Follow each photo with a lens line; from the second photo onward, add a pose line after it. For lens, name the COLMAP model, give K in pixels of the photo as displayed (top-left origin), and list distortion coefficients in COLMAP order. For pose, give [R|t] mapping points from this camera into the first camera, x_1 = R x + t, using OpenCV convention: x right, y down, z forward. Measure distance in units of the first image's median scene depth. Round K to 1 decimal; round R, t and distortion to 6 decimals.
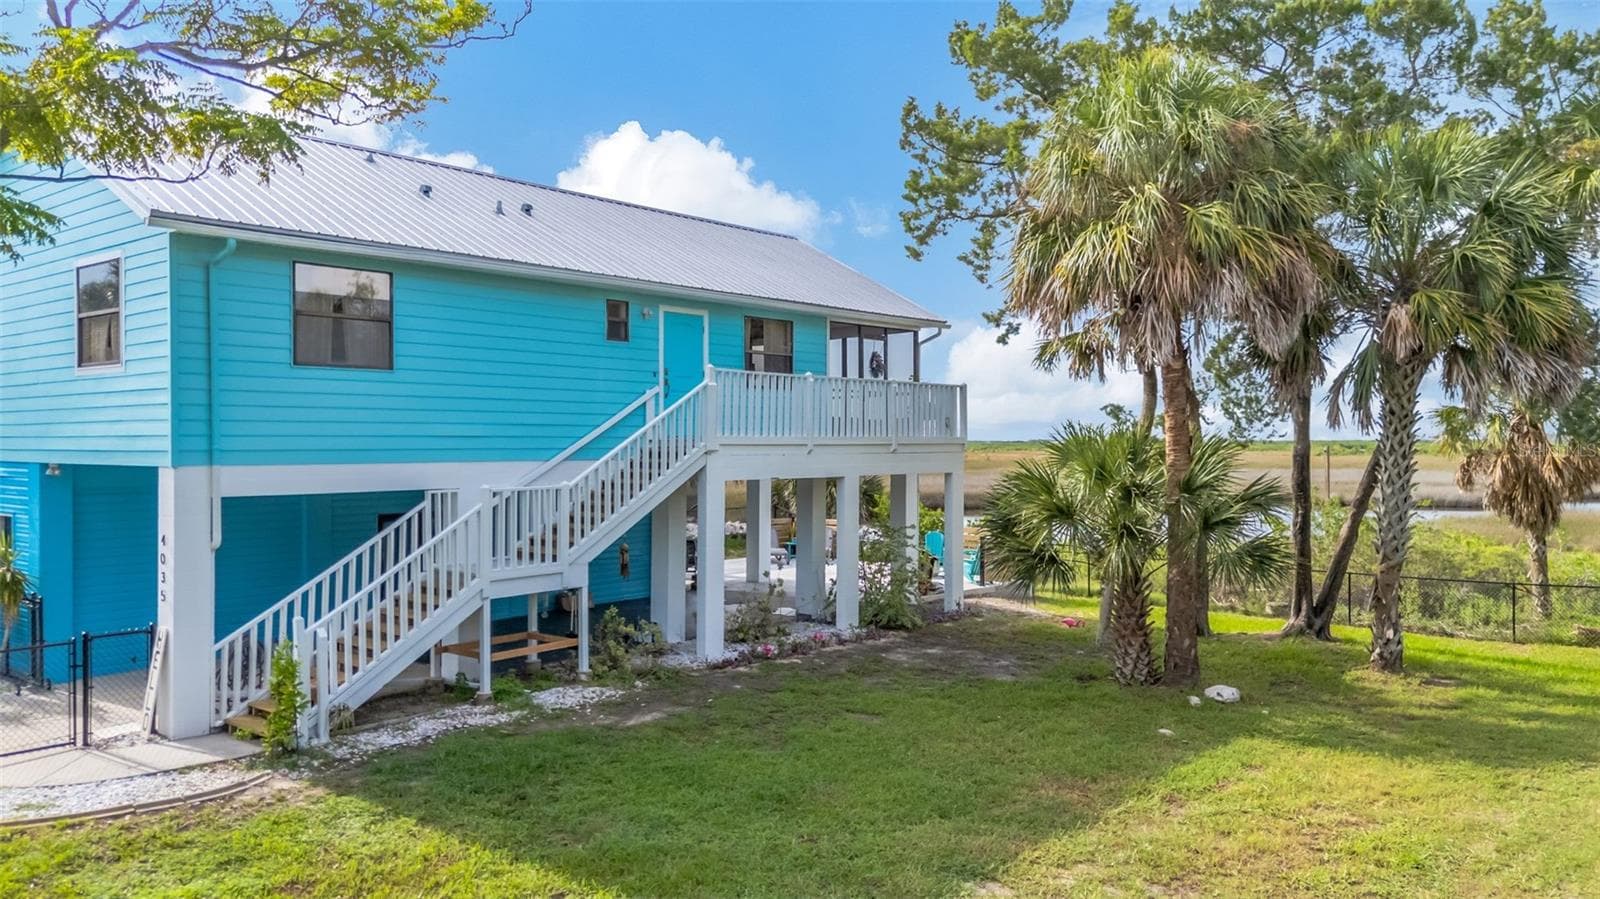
lens RADIAL K [[1177.7, 0, 800.0], [0, 1177.7, 449.5], [0, 0, 1]] dist [0.076479, -0.068865]
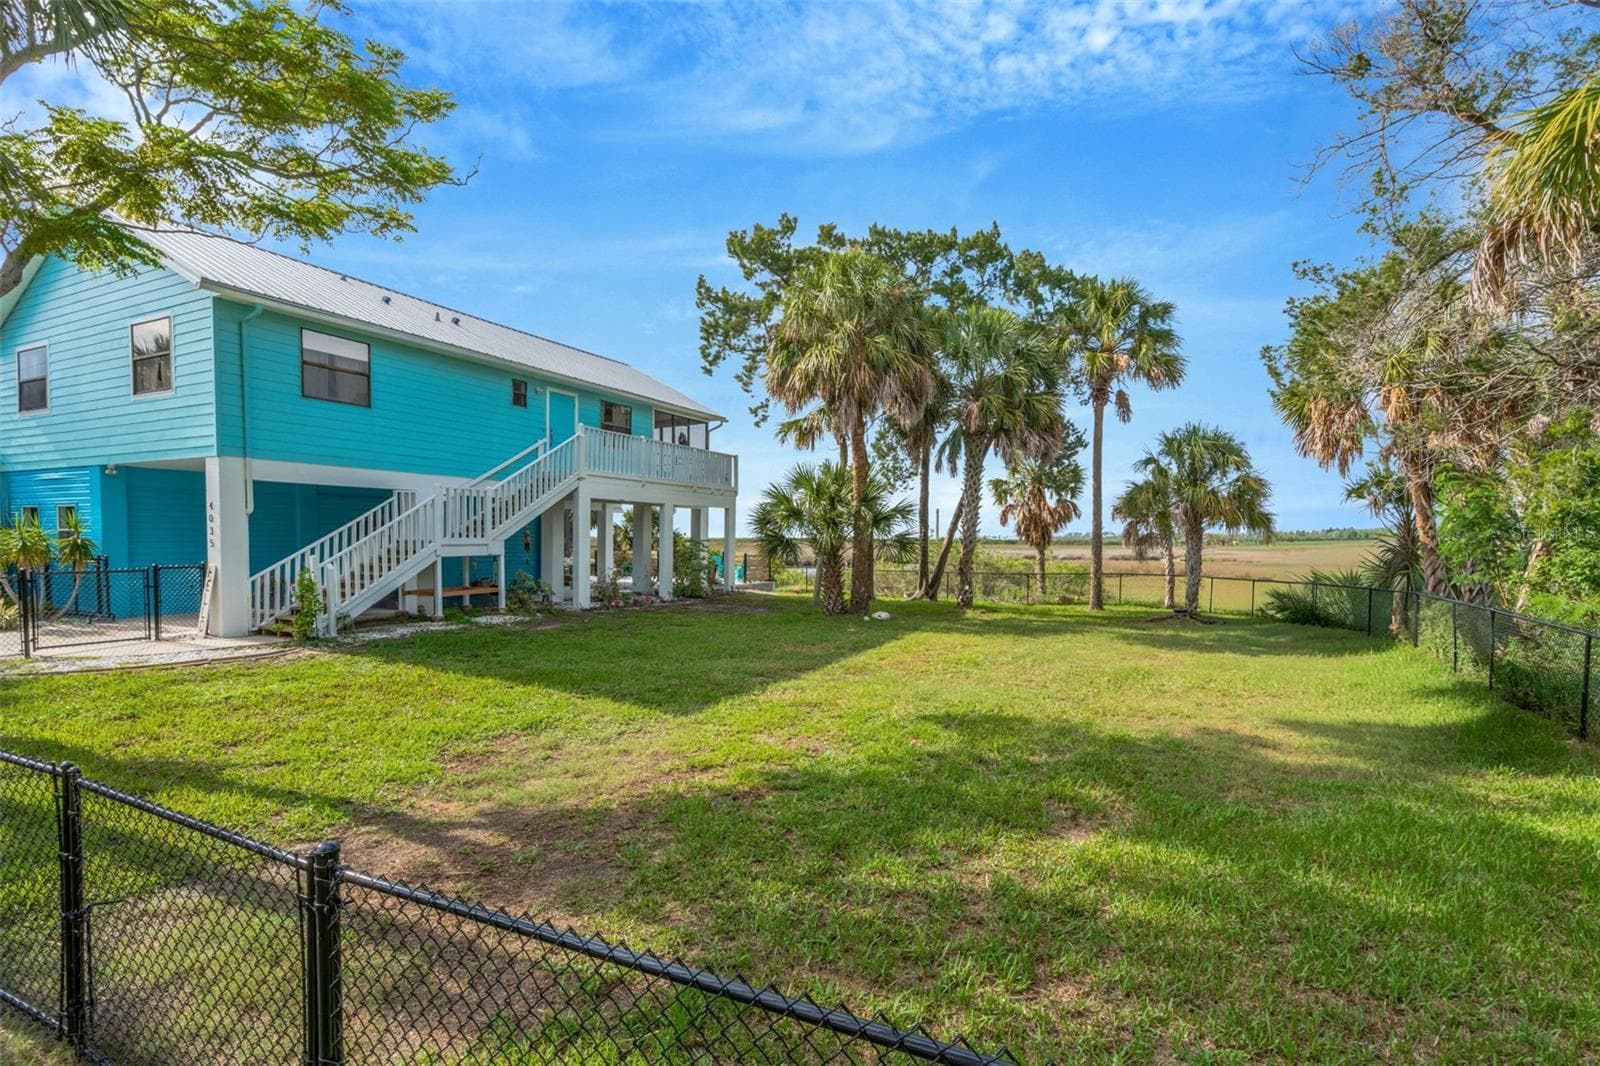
lens RADIAL K [[755.8, 0, 797.8], [0, 755.8, 568.8], [0, 0, 1]] dist [-0.000570, 0.001002]
pose [[0.972350, -0.001168, 0.233526, -0.033490], [-0.006770, 0.999426, 0.033190, 0.096136], [-0.233431, -0.033853, 0.971784, -0.072584]]
